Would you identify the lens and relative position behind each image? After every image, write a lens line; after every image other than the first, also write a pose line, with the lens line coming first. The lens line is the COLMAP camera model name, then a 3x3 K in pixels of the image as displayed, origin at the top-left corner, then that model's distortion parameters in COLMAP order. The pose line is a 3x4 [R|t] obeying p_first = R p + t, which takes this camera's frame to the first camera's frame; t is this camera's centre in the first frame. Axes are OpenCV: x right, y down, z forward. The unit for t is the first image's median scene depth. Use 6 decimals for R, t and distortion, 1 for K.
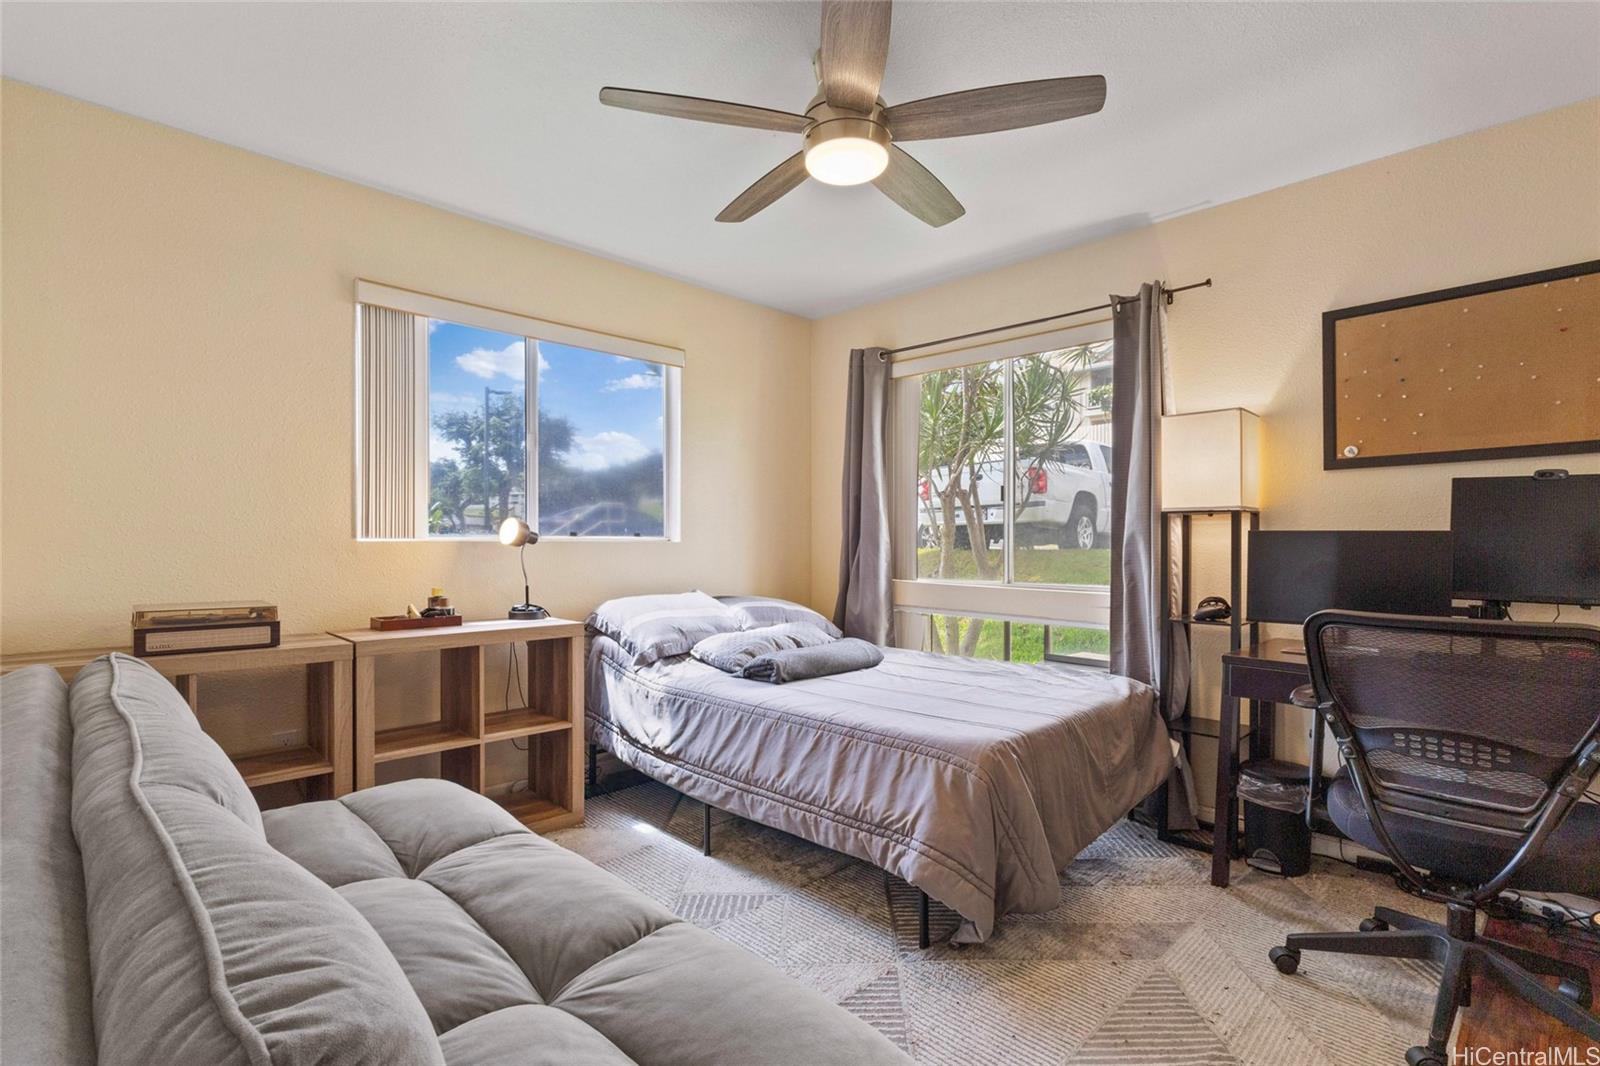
lens RADIAL K [[745.5, 0, 794.1], [0, 745.5, 538.4], [0, 0, 1]] dist [0.002098, 0.001566]
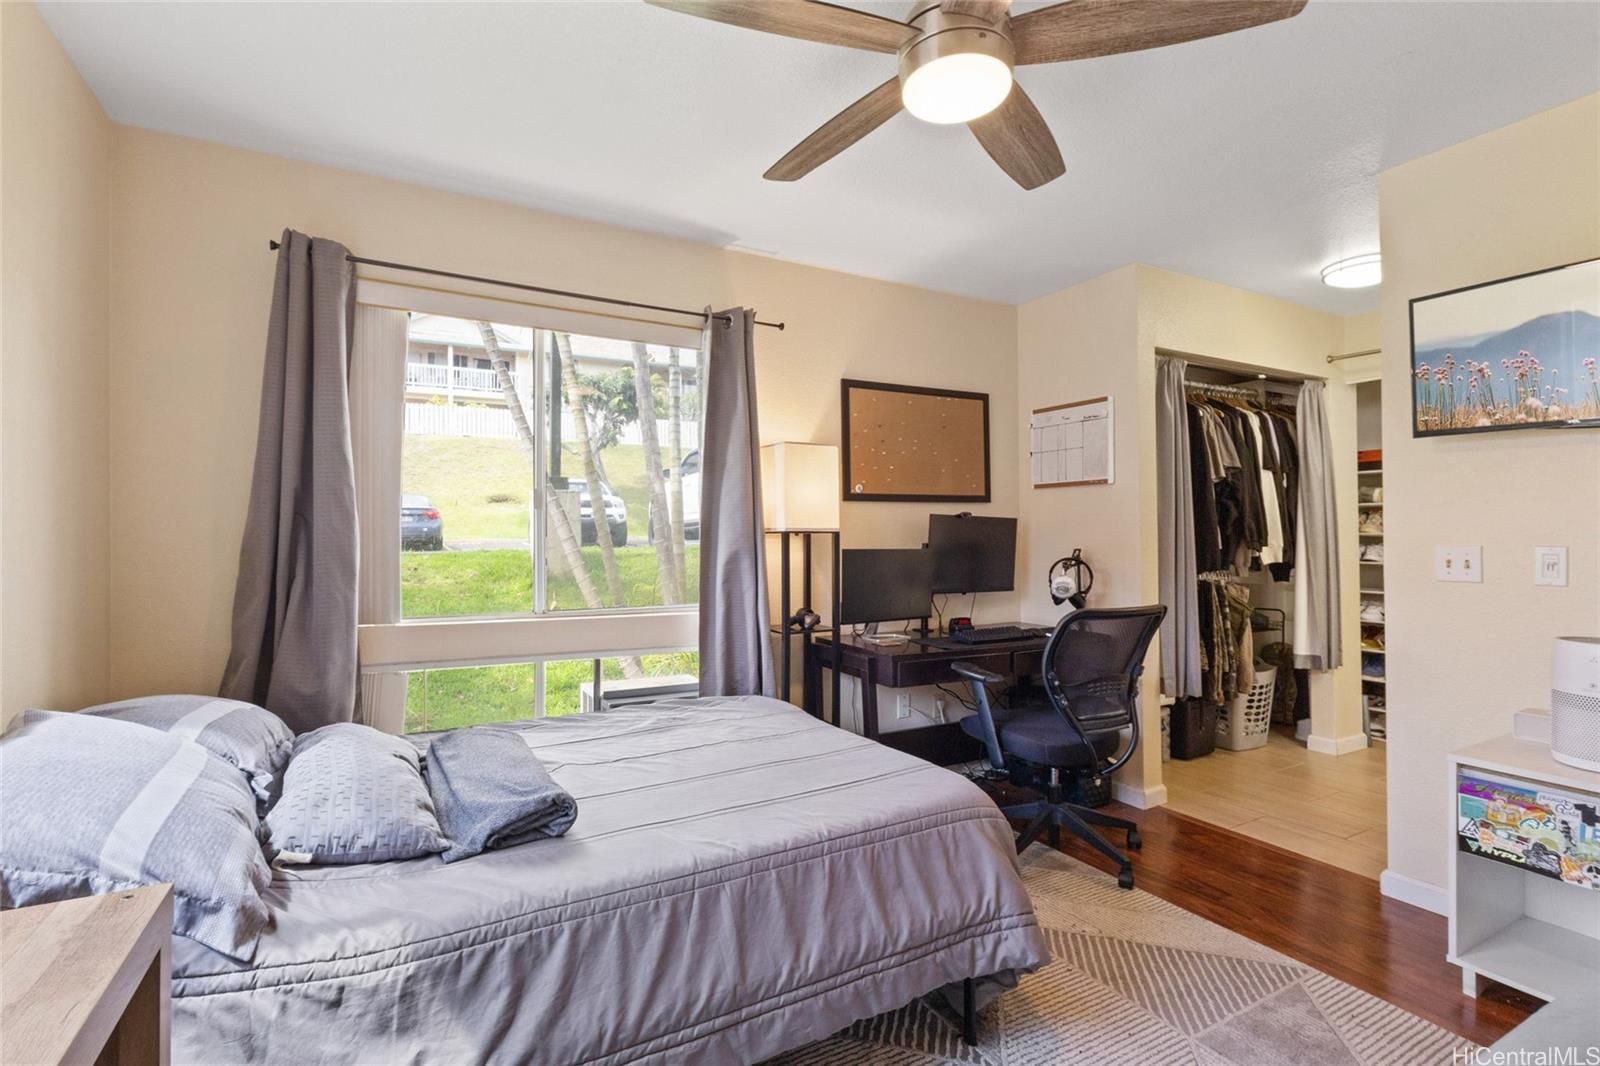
lens RADIAL K [[745.5, 0, 795.1], [0, 745.5, 527.2], [0, 0, 1]] dist [0.002098, 0.001566]
pose [[0.277561, 0.011361, 0.960641, -0.550845], [-0.000869, 0.999933, -0.011575, -0.031200], [-0.960708, 0.002378, 0.277552, 0.727364]]
